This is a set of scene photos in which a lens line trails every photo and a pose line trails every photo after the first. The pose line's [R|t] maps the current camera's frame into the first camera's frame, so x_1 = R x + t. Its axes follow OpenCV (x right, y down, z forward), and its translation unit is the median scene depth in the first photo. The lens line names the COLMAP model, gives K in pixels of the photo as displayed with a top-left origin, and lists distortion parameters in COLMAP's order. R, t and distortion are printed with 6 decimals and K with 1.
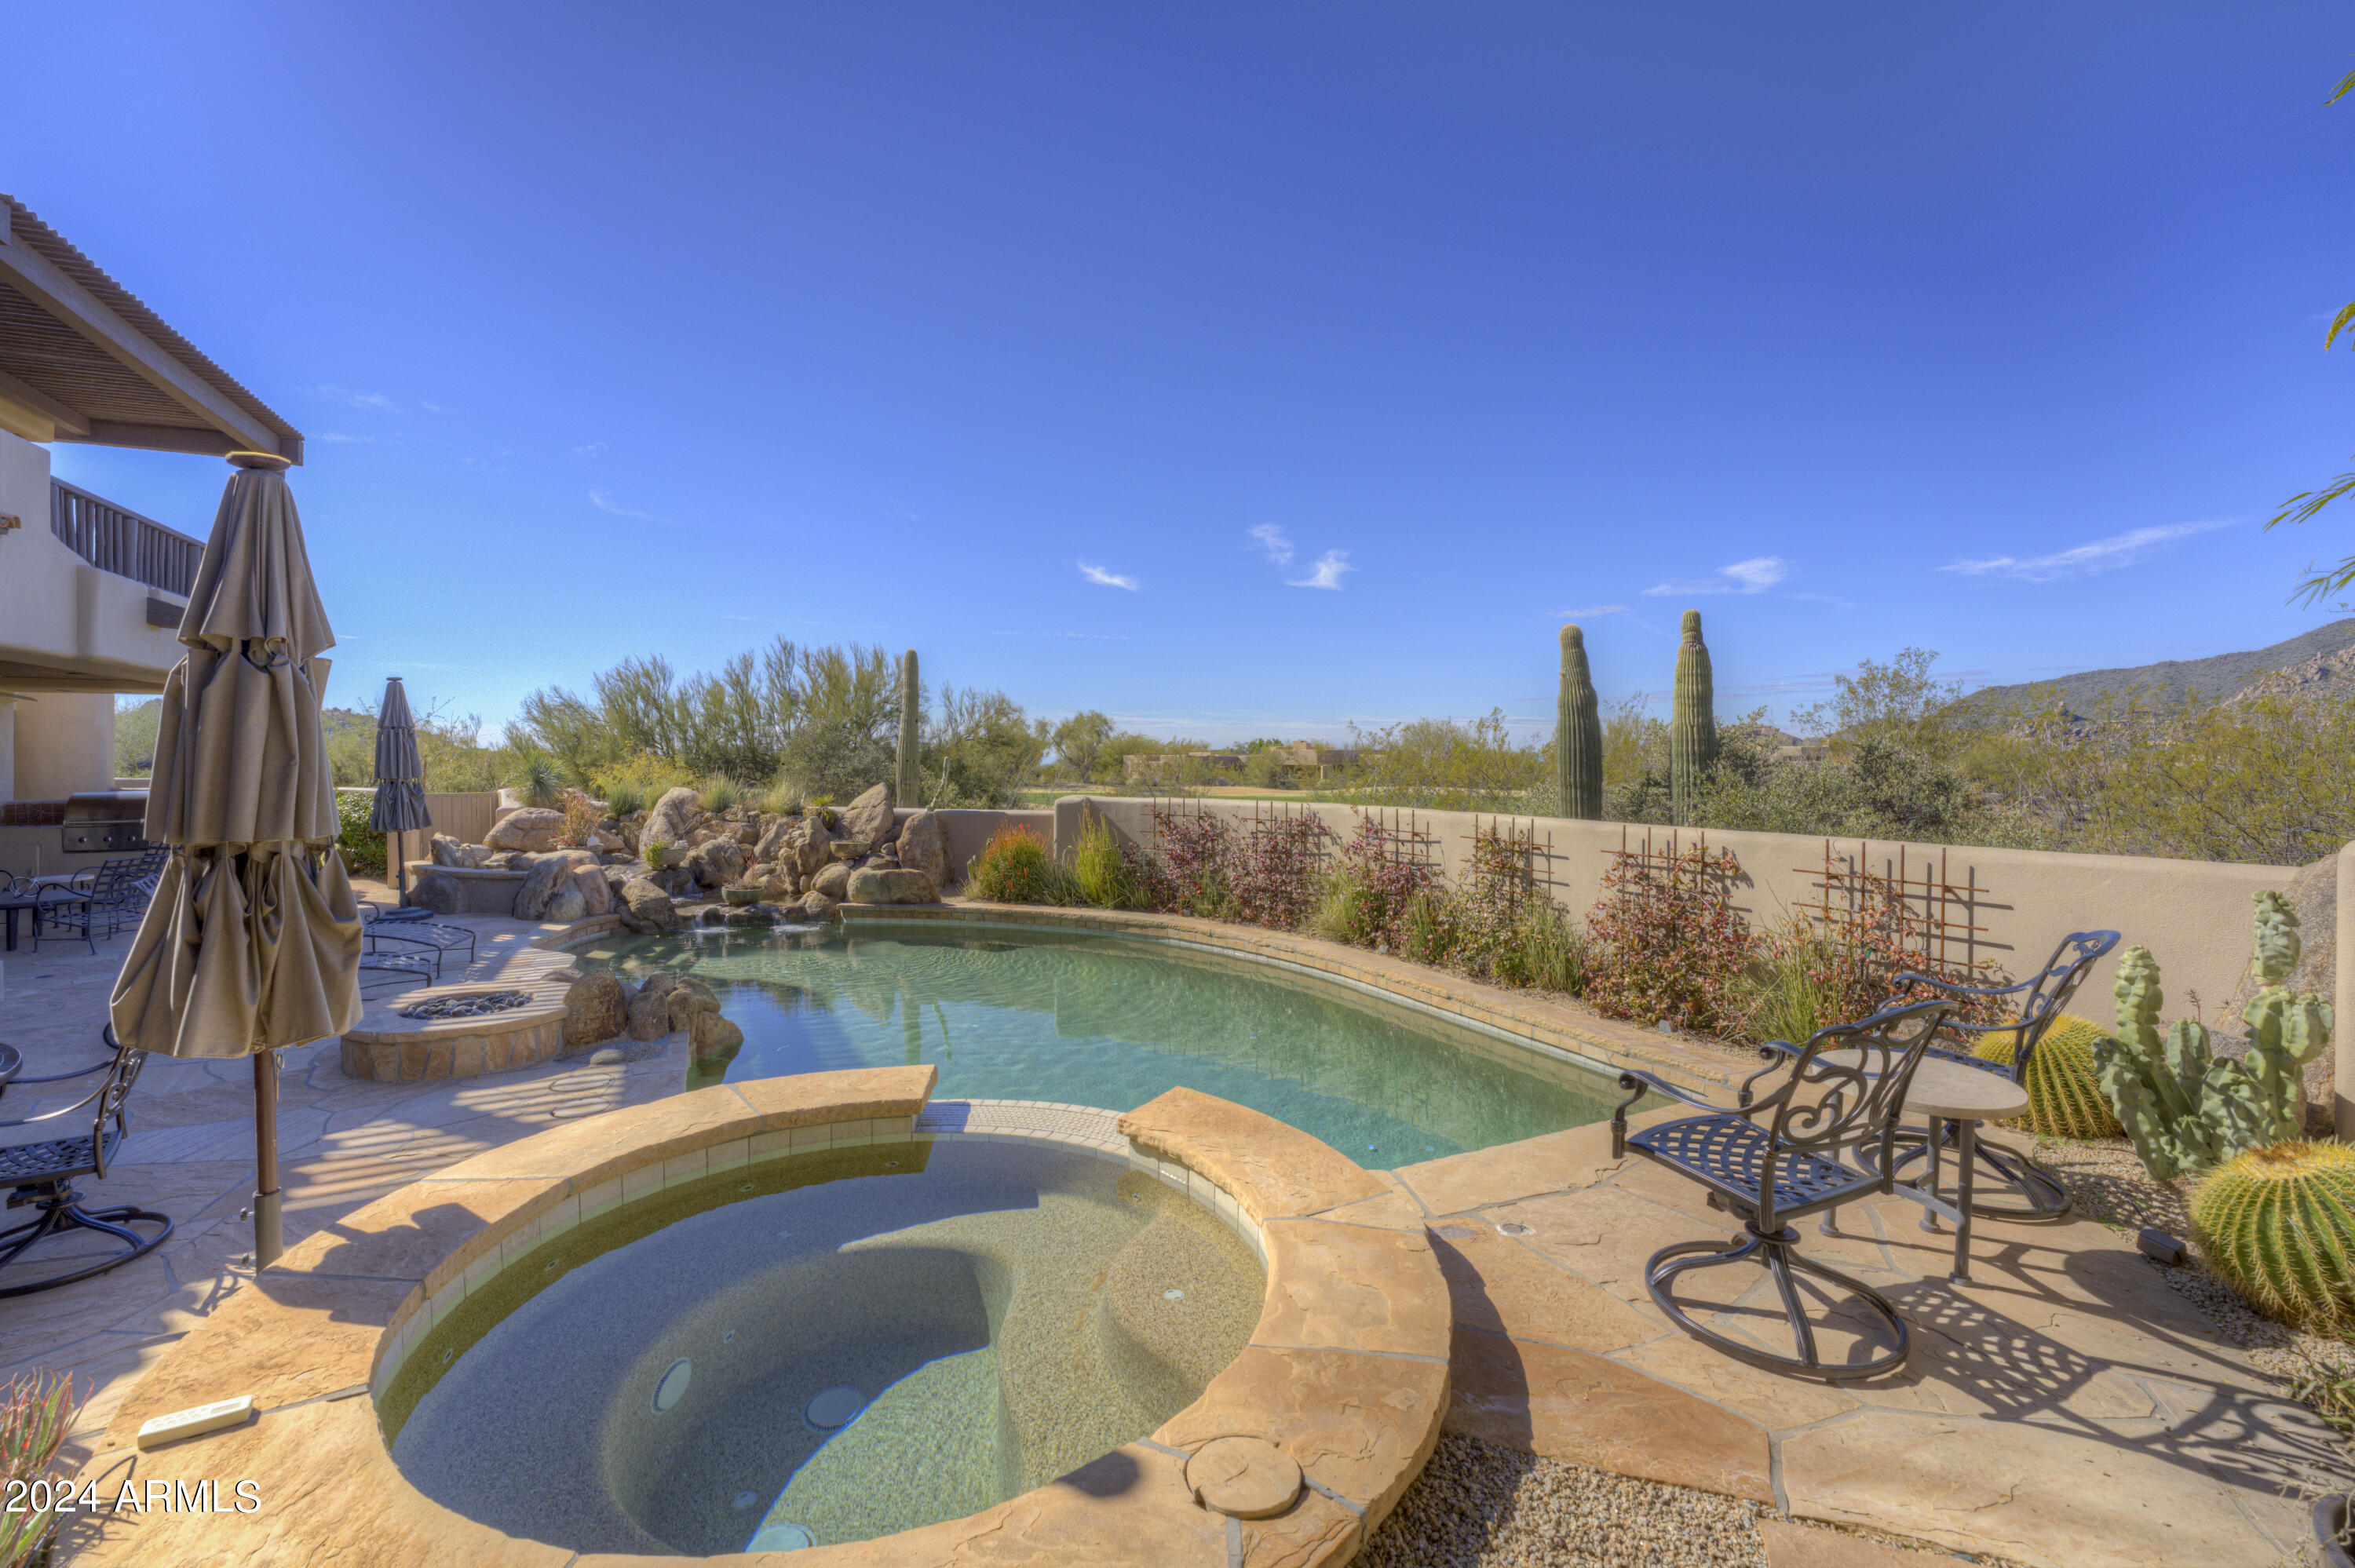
lens RADIAL K [[1007.9, 0, 1120.5], [0, 1007.9, 813.2], [0, 0, 1]] dist [-0.007465, -0.001450]
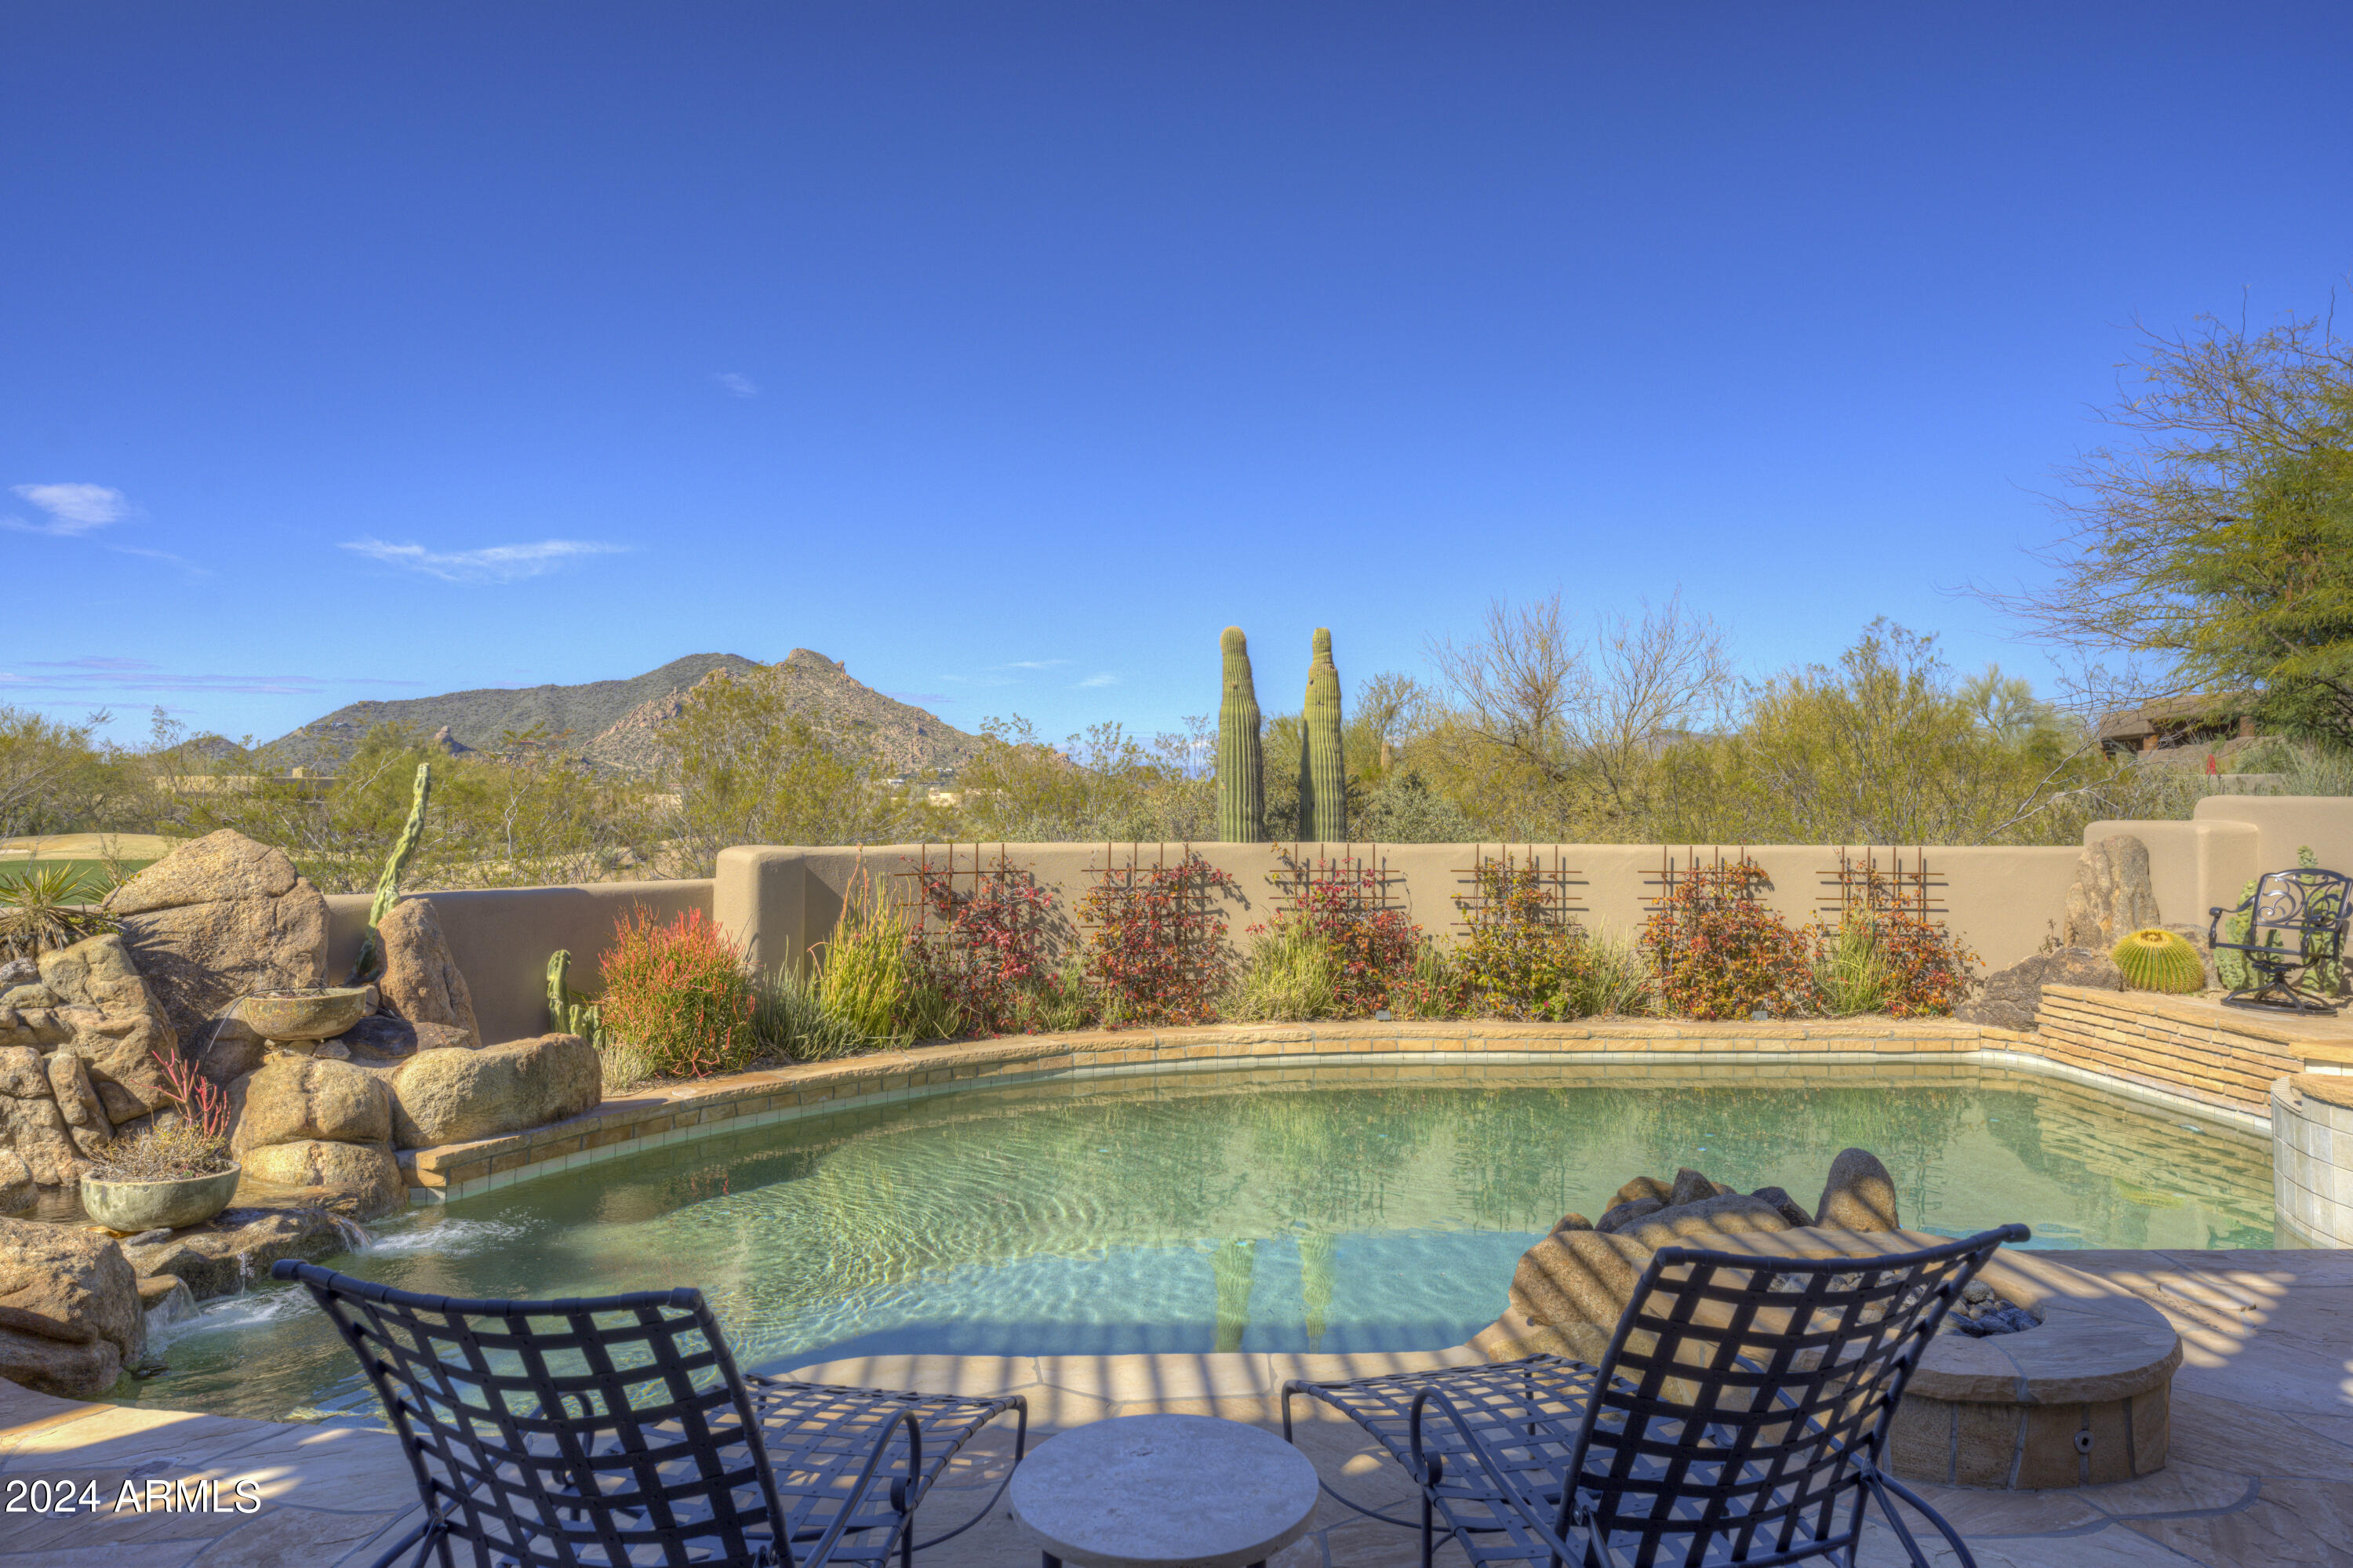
lens RADIAL K [[1495.5, 0, 1161.2], [0, 1495.5, 831.7], [0, 0, 1]] dist [-0.007583, 0.010279]
pose [[0.353089, -0.017897, 0.935418, -0.641326], [0.044285, 0.999016, 0.002398, -0.016579], [-0.934541, 0.040578, 0.353534, 0.505915]]
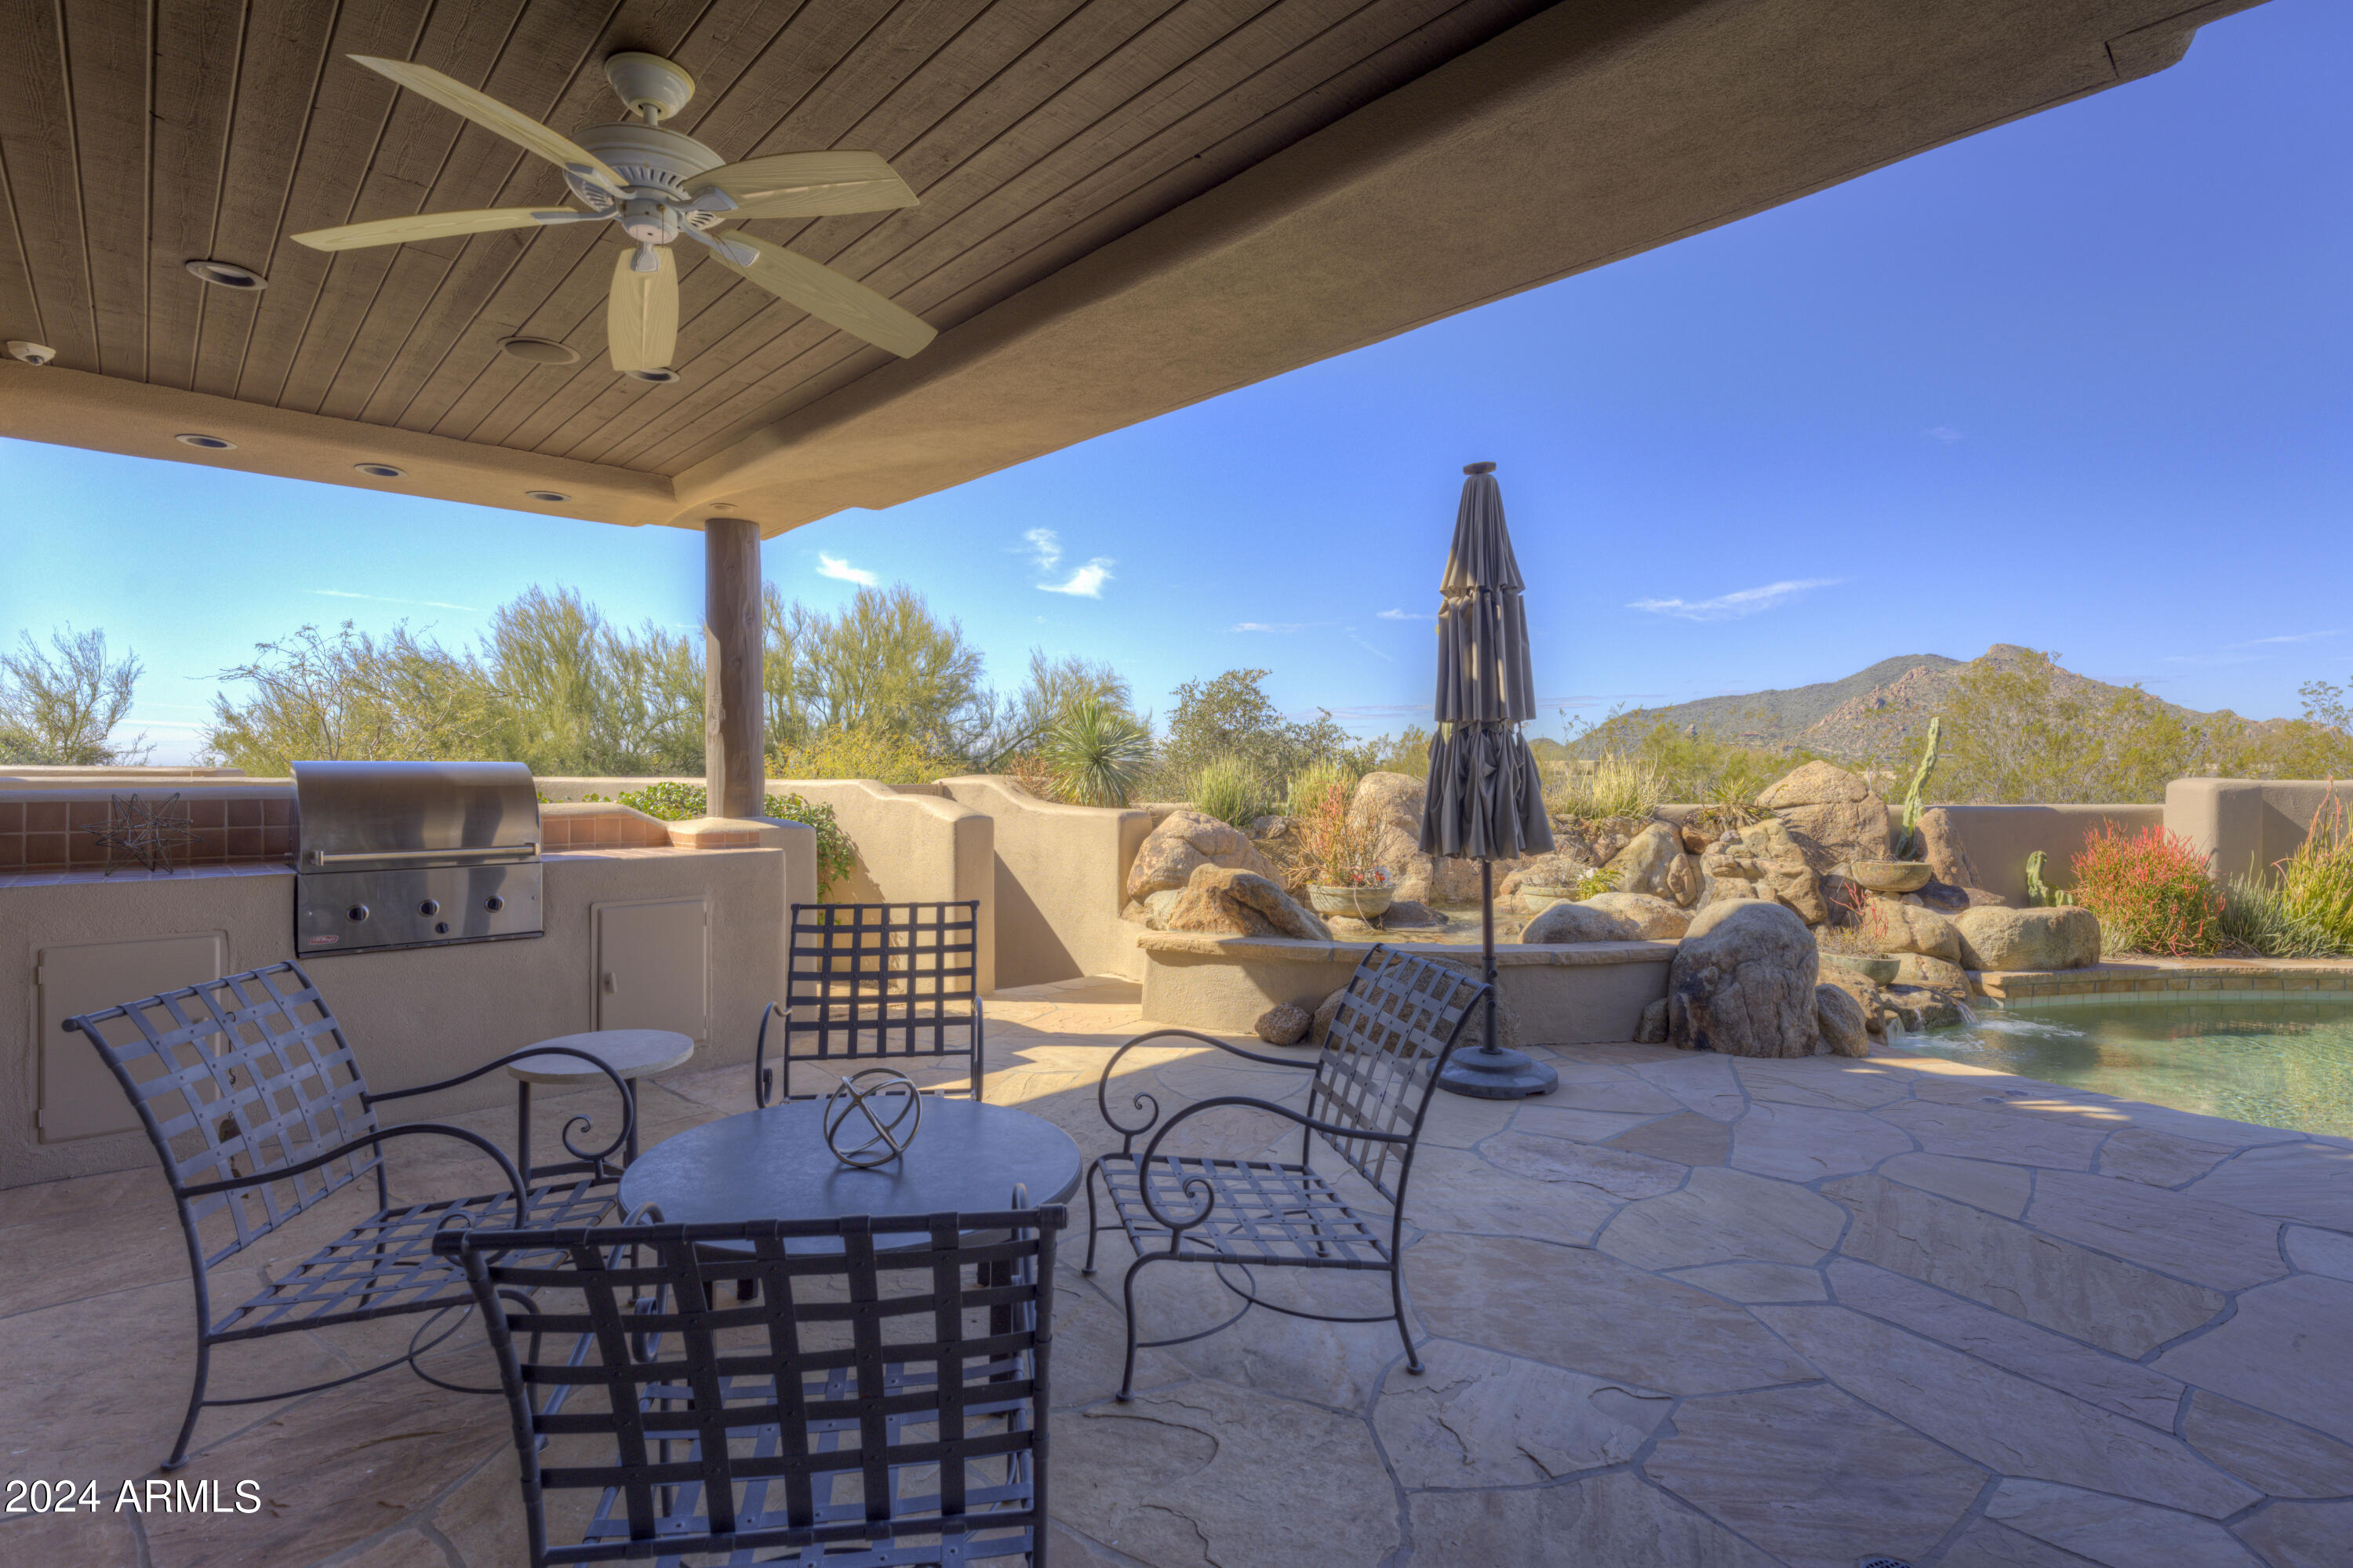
lens RADIAL K [[1057.3, 0, 1169.9], [0, 1057.3, 771.4], [0, 0, 1]] dist [-0.017650, -0.000142]
pose [[0.954104, 0.001255, 0.299474, -0.809874], [0.015285, 0.998484, -0.052880, 0.002335], [-0.299086, 0.055030, 0.952638, 0.539045]]
